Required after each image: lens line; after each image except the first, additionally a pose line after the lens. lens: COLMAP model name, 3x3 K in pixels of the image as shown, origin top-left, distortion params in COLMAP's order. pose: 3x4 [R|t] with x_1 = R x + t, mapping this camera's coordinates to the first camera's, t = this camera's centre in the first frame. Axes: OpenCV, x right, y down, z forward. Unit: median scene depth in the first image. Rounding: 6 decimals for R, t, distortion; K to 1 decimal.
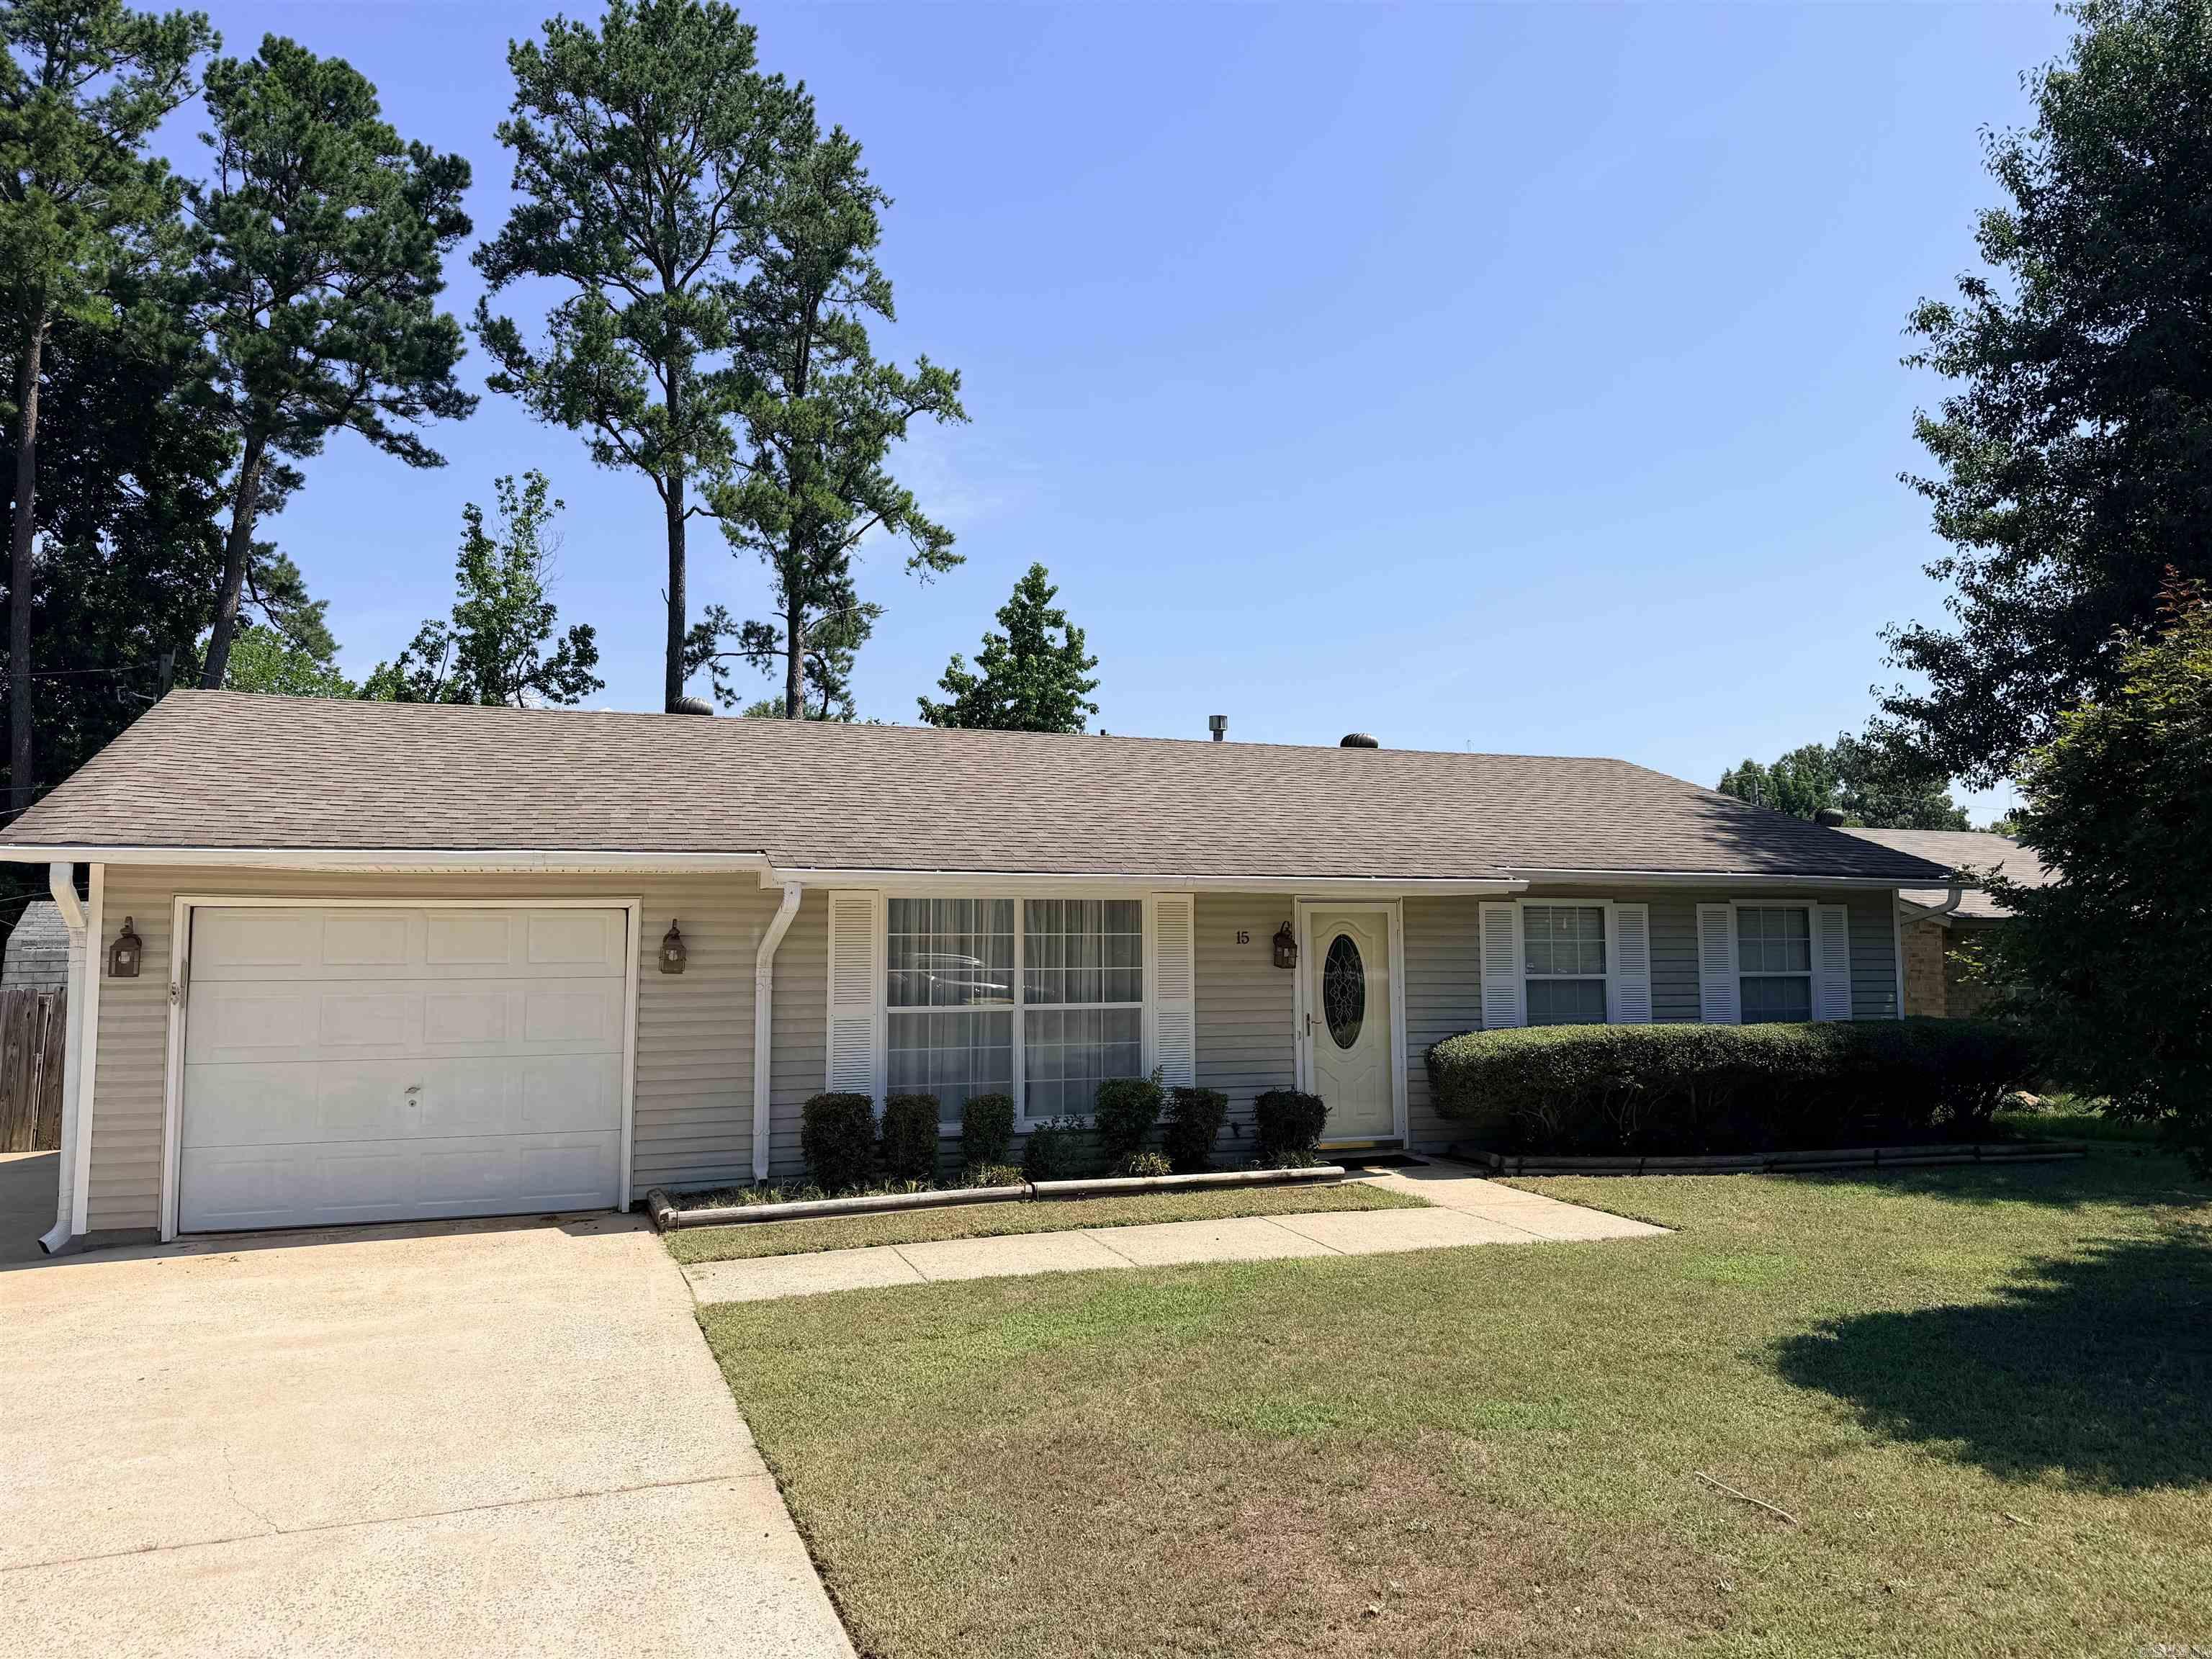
lens RADIAL K [[1566.4, 0, 1046.2], [0, 1566.4, 827.0], [0, 0, 1]] dist [0.006860, -0.000538]
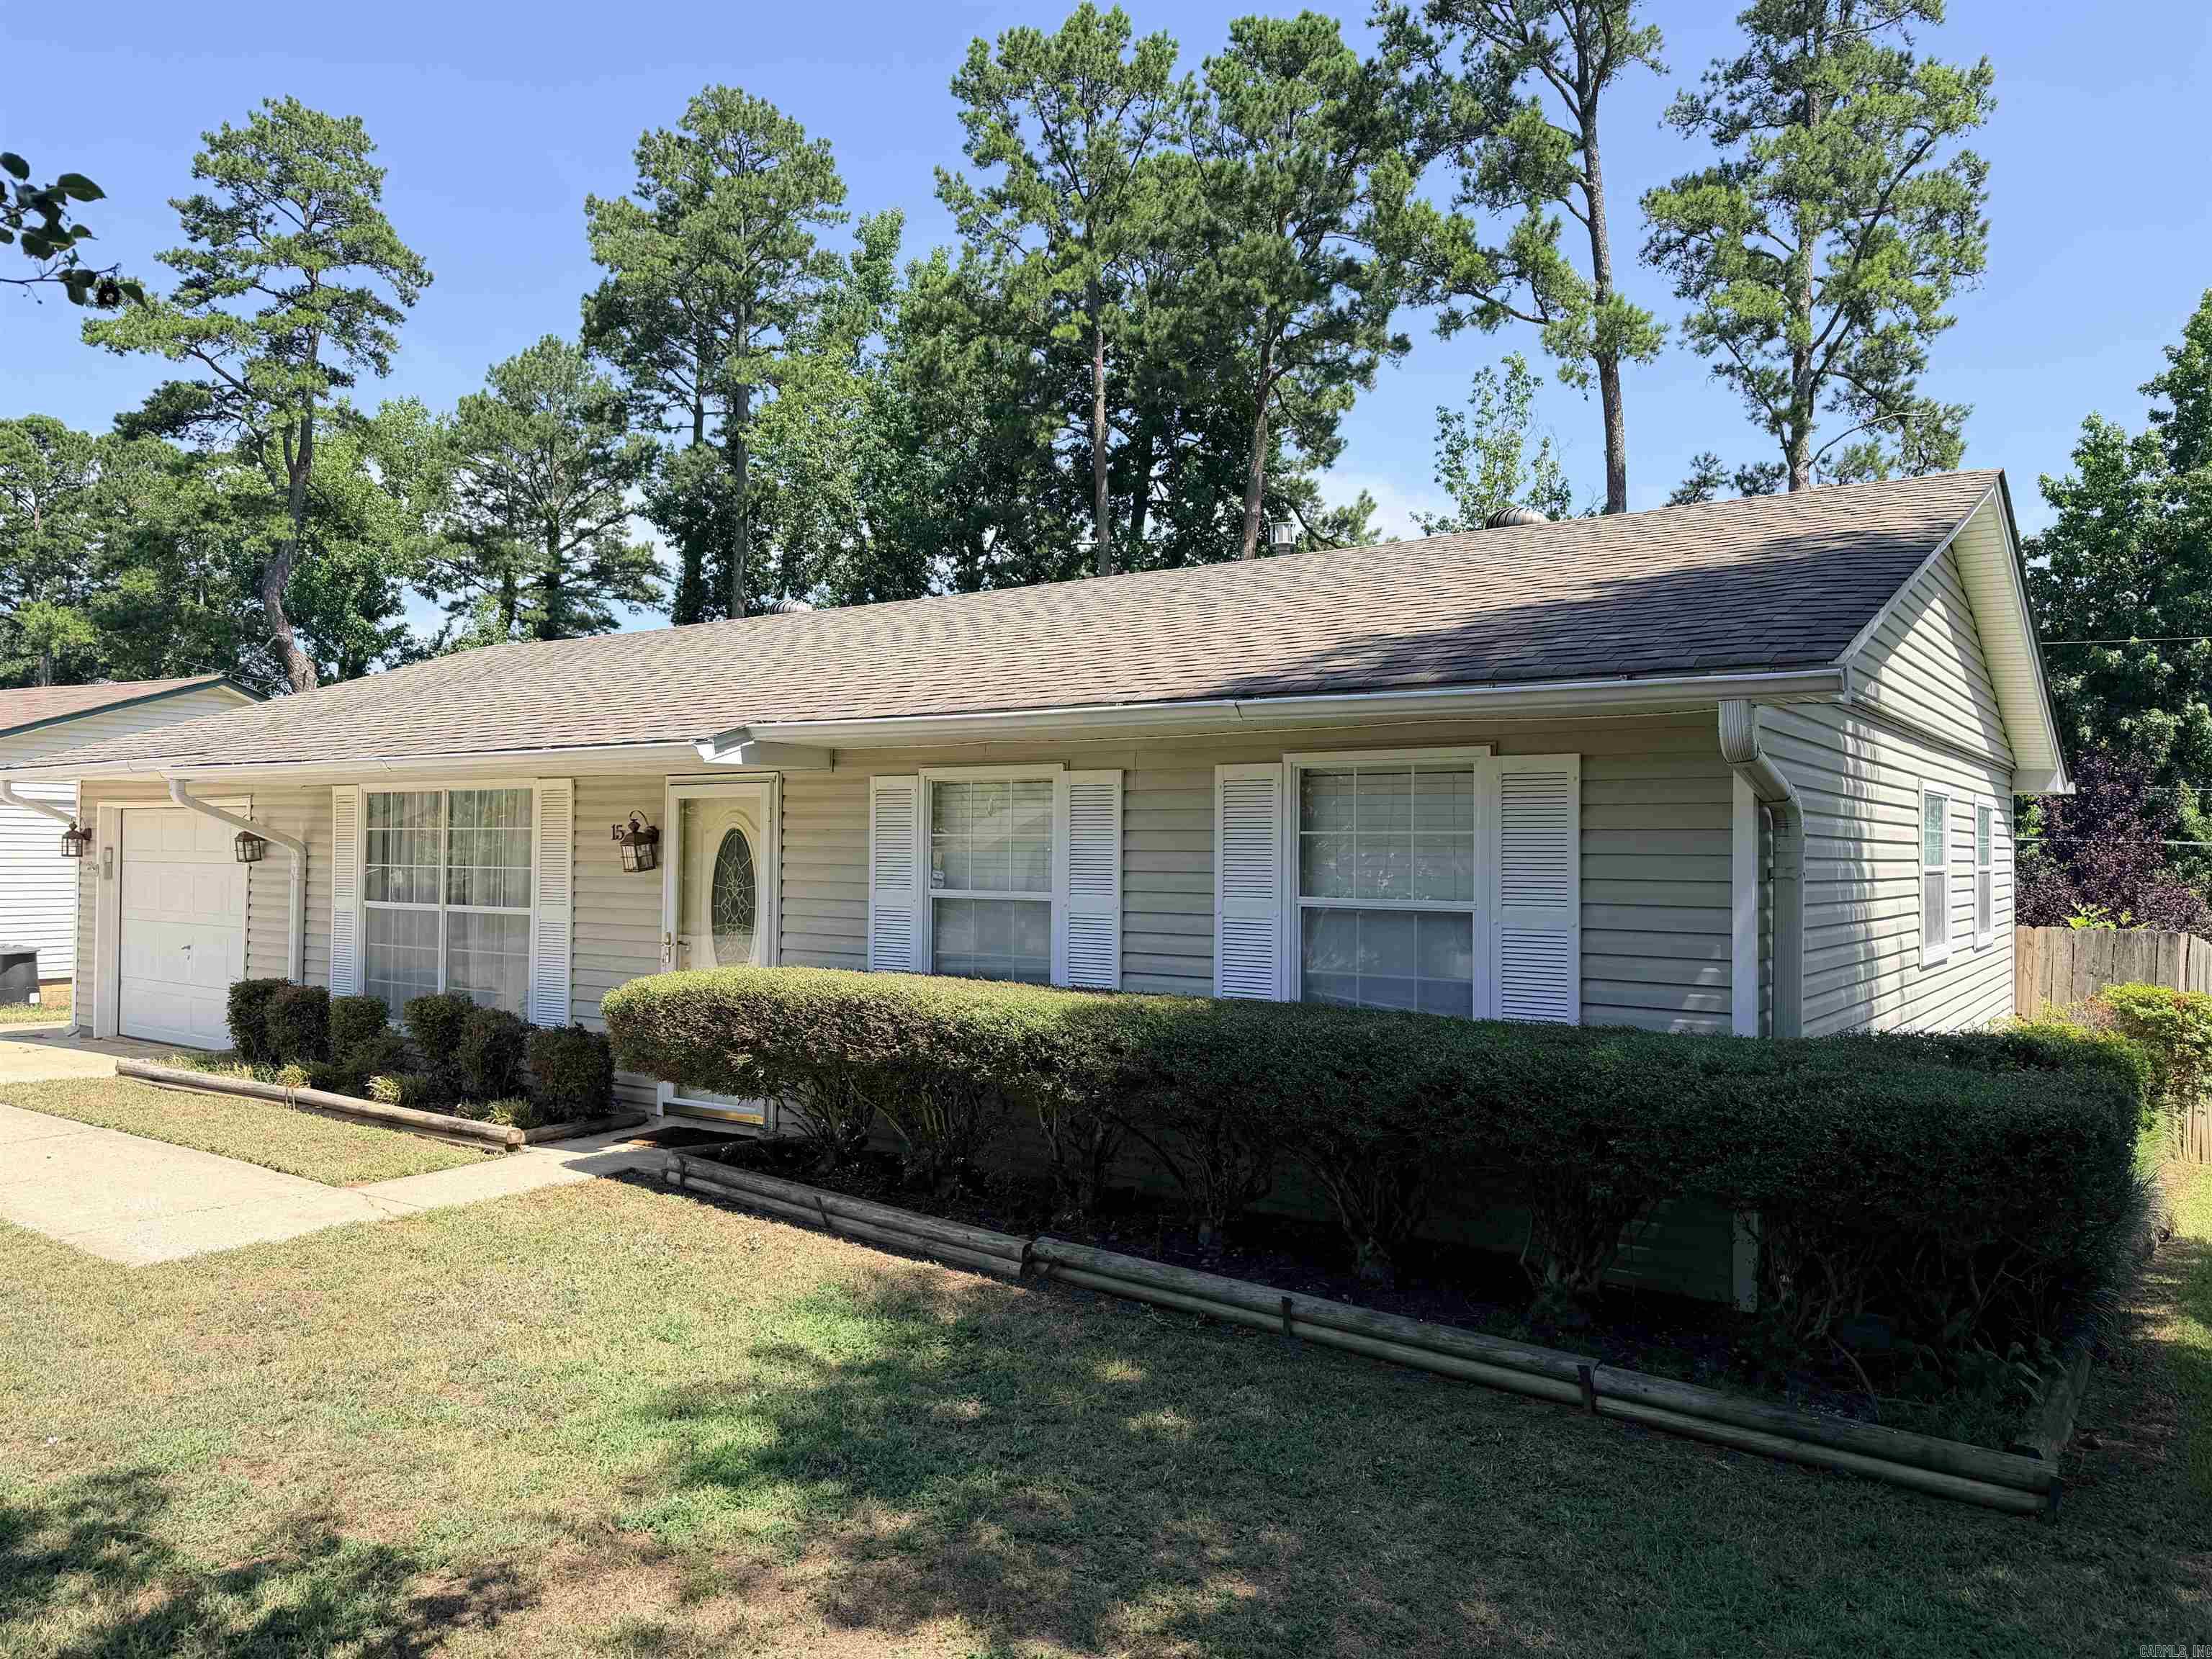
lens RADIAL K [[1566.4, 0, 1046.2], [0, 1566.4, 827.0], [0, 0, 1]] dist [0.006860, -0.000538]
pose [[0.544461, -0.013125, -0.838684, 1.006950], [0.054272, 0.998334, 0.019610, 0.069439], [0.837029, -0.056194, 0.544266, 0.820218]]
